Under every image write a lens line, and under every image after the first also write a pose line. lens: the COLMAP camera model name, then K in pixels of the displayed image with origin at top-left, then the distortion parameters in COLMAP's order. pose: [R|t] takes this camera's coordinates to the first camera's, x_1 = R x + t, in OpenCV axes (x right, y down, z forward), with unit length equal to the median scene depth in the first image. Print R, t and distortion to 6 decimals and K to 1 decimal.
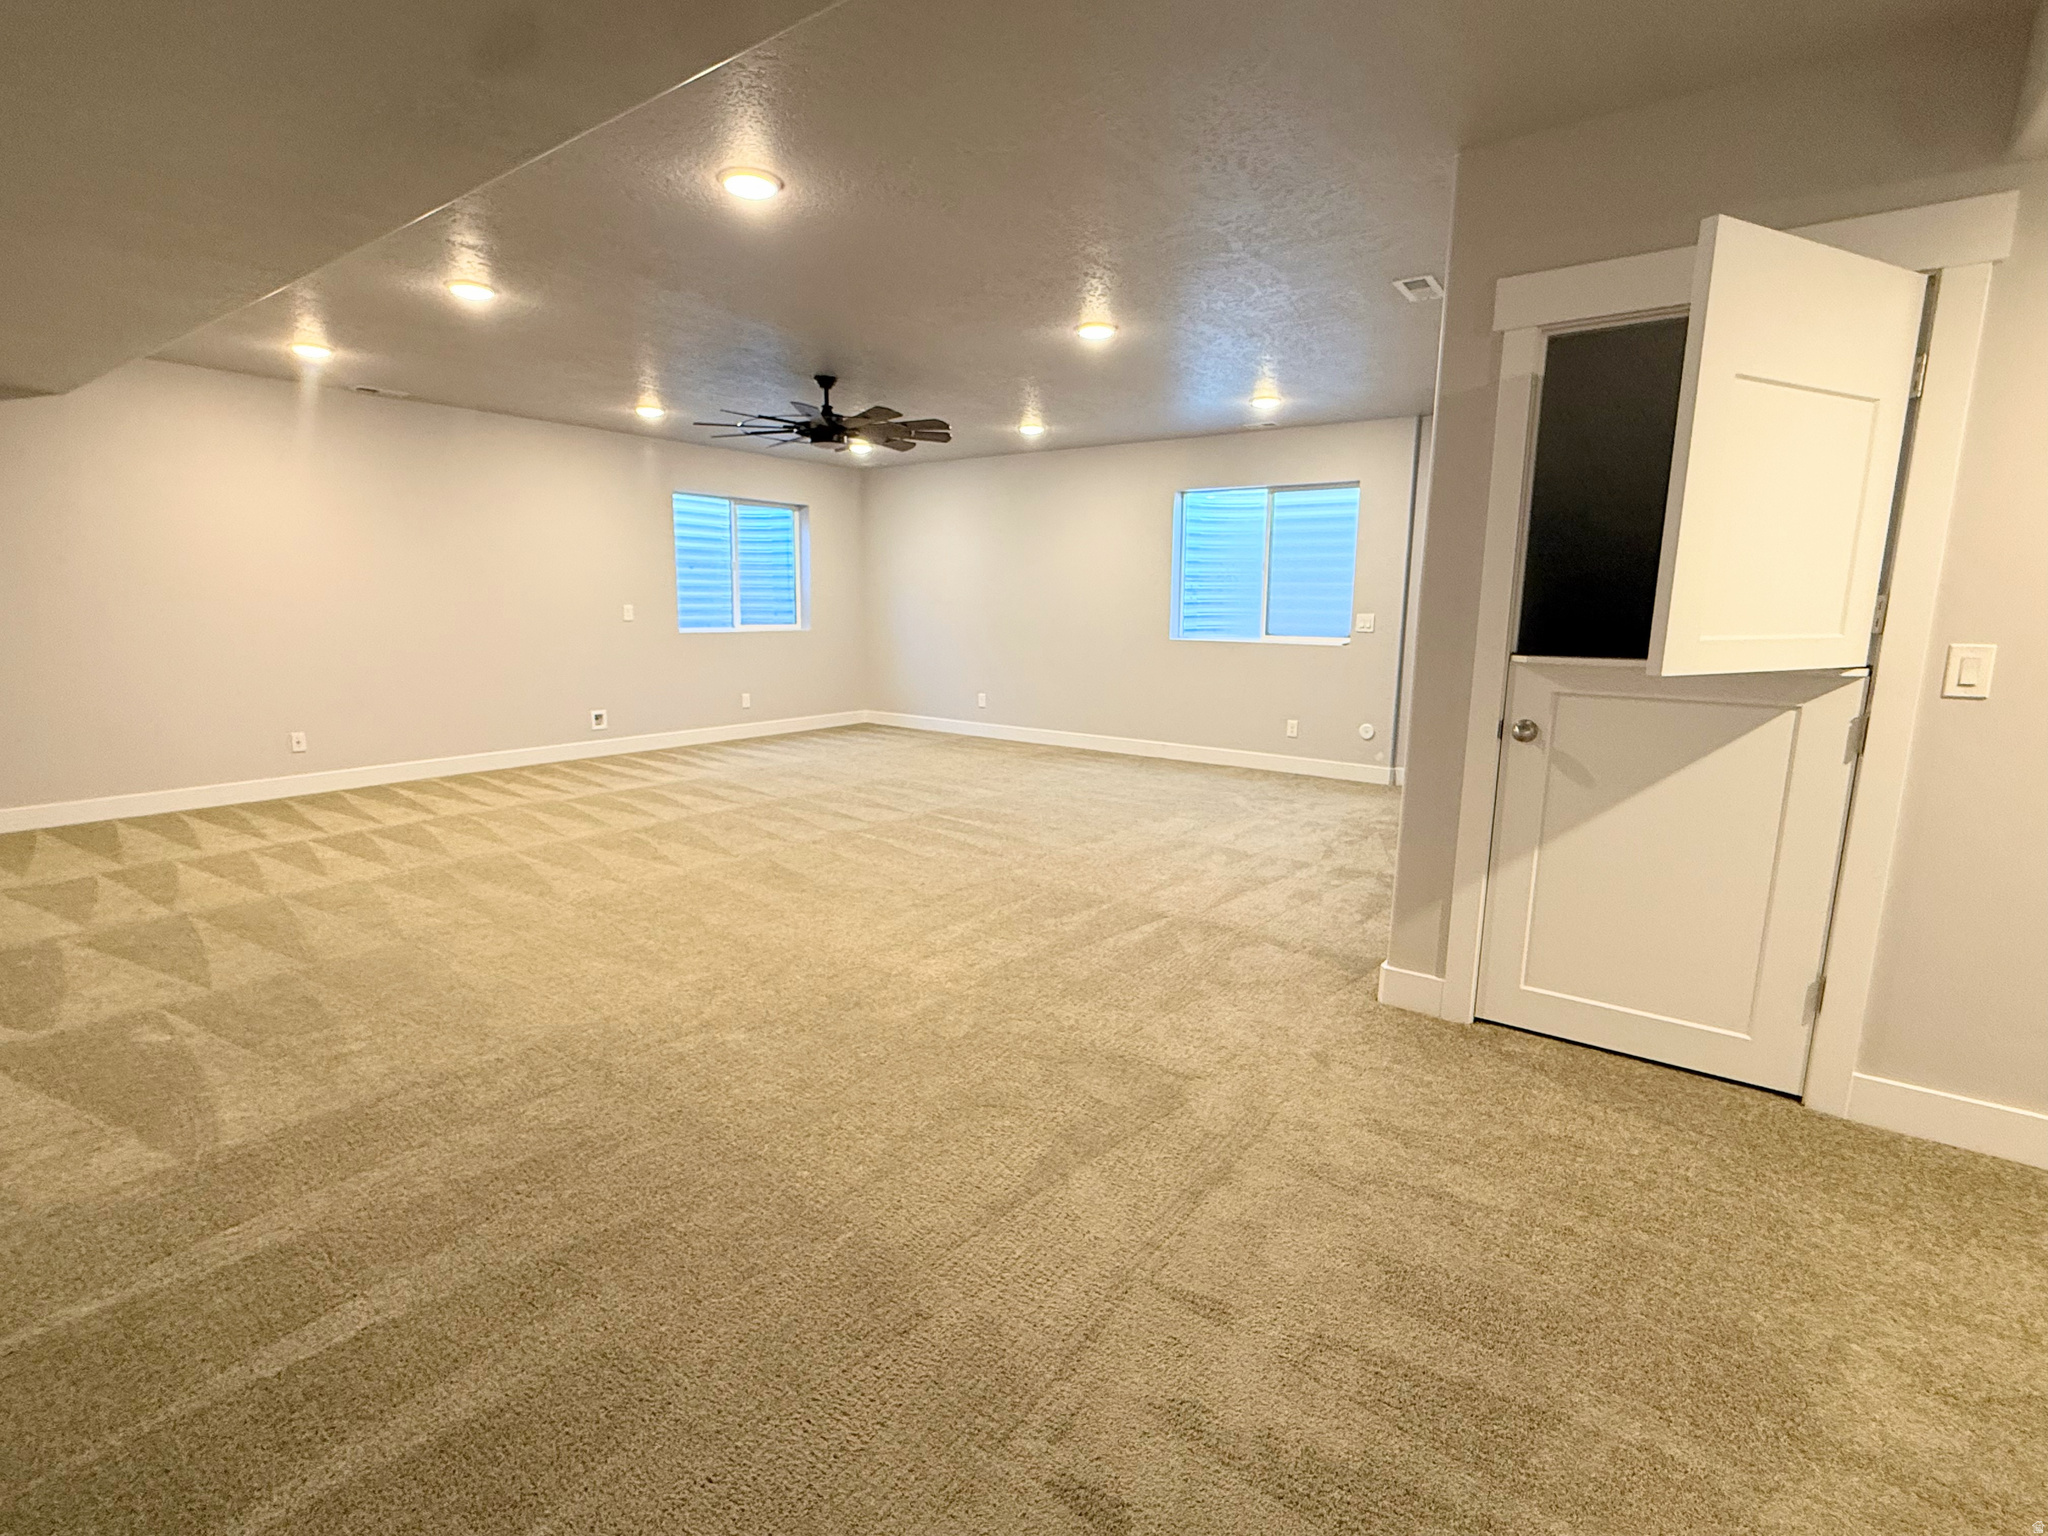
lens RADIAL K [[966.5, 0, 1026.7], [0, 966.5, 769.3], [0, 0, 1]] dist [-0.000656, 0.000677]
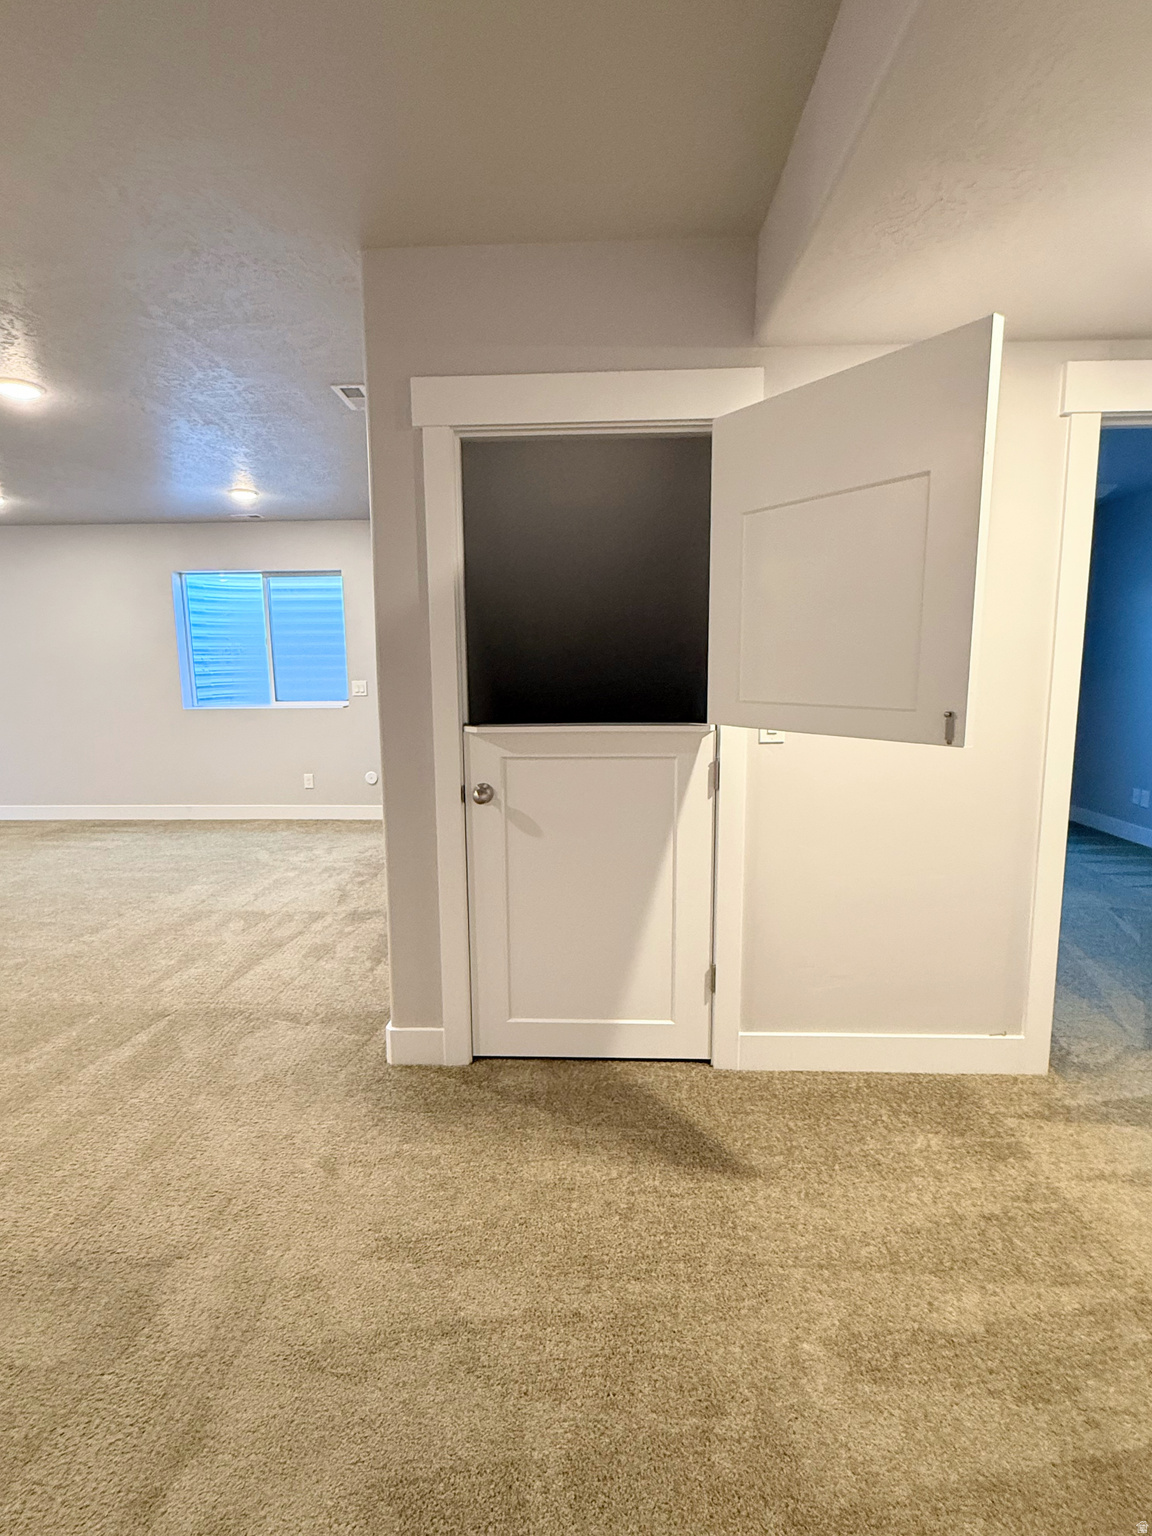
lens RADIAL K [[724.9, 0, 572.6], [0, 724.9, 769.9], [0, 0, 1]] dist [-0.000656, 0.000677]
pose [[0.828618, -0.099788, 0.550849, 0.128601], [0.115310, 0.993308, 0.006486, -0.052438], [-0.547810, 0.058144, 0.834580, 0.219886]]
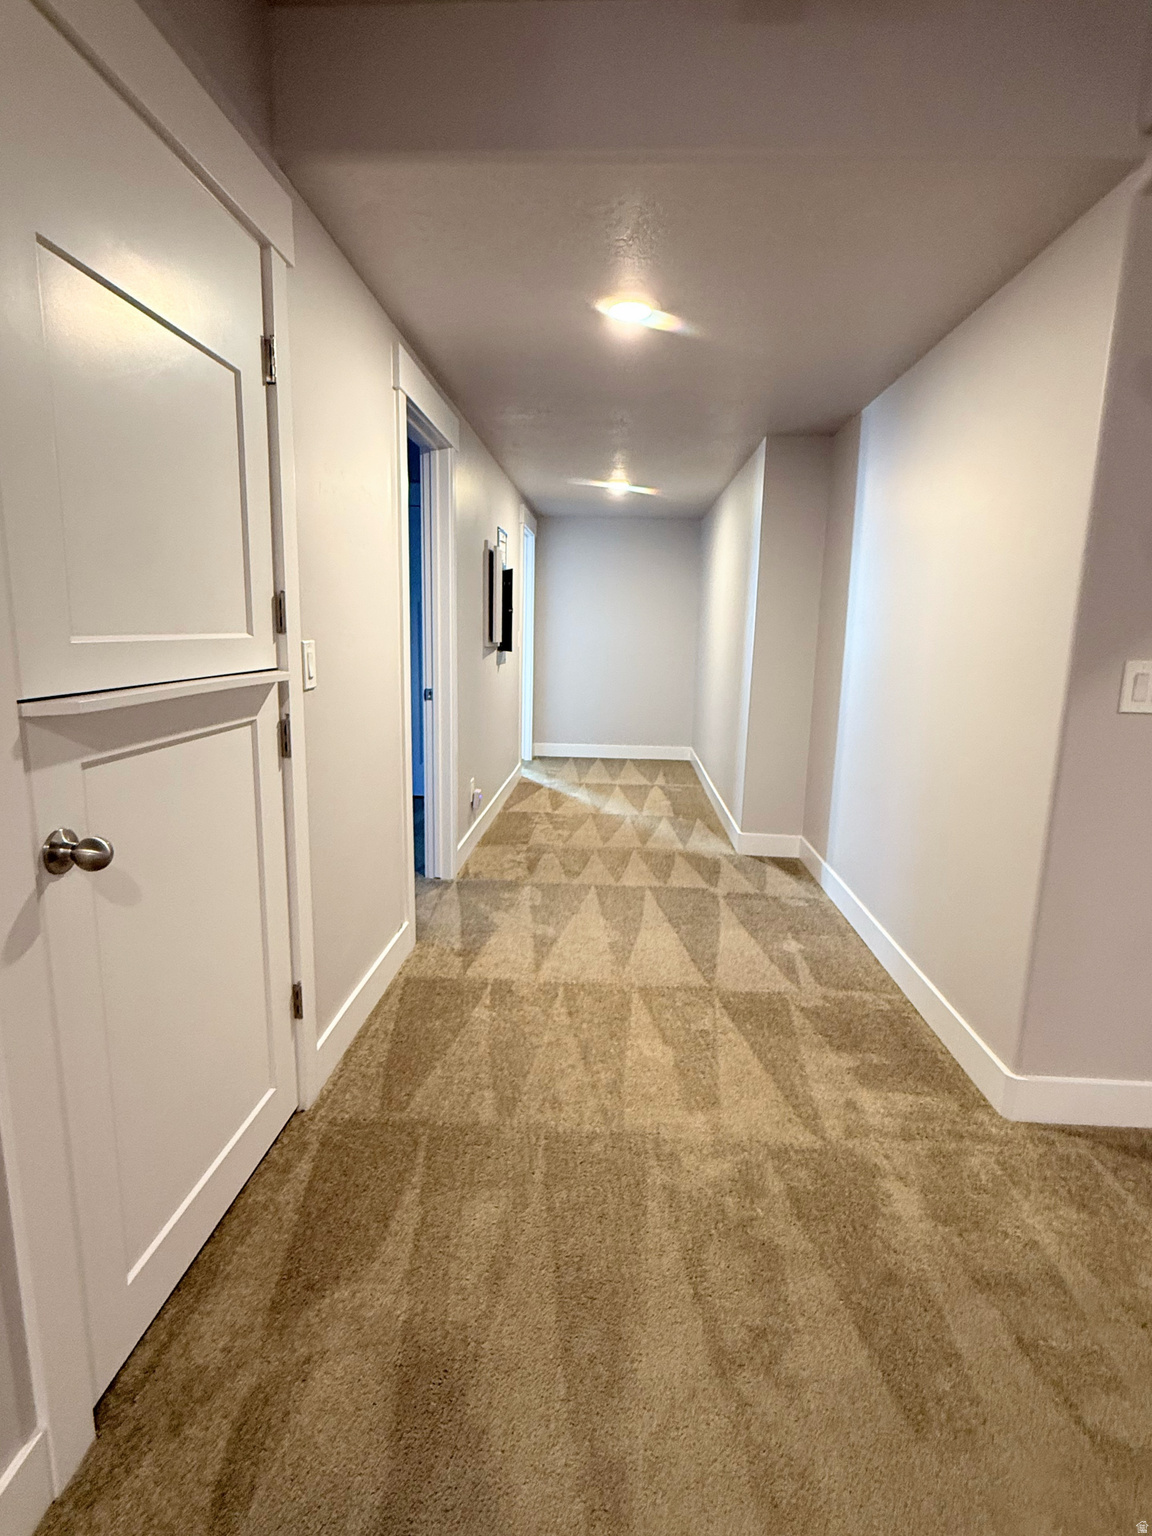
lens RADIAL K [[724.9, 0, 571.8], [0, 724.9, 763.4], [0, 0, 1]] dist [-0.000656, 0.000677]
pose [[-0.525769, -0.175005, 0.832431, 0.076116], [0.112051, 0.955831, 0.271720, -0.130259], [-0.843215, 0.236137, -0.482936, 0.818084]]
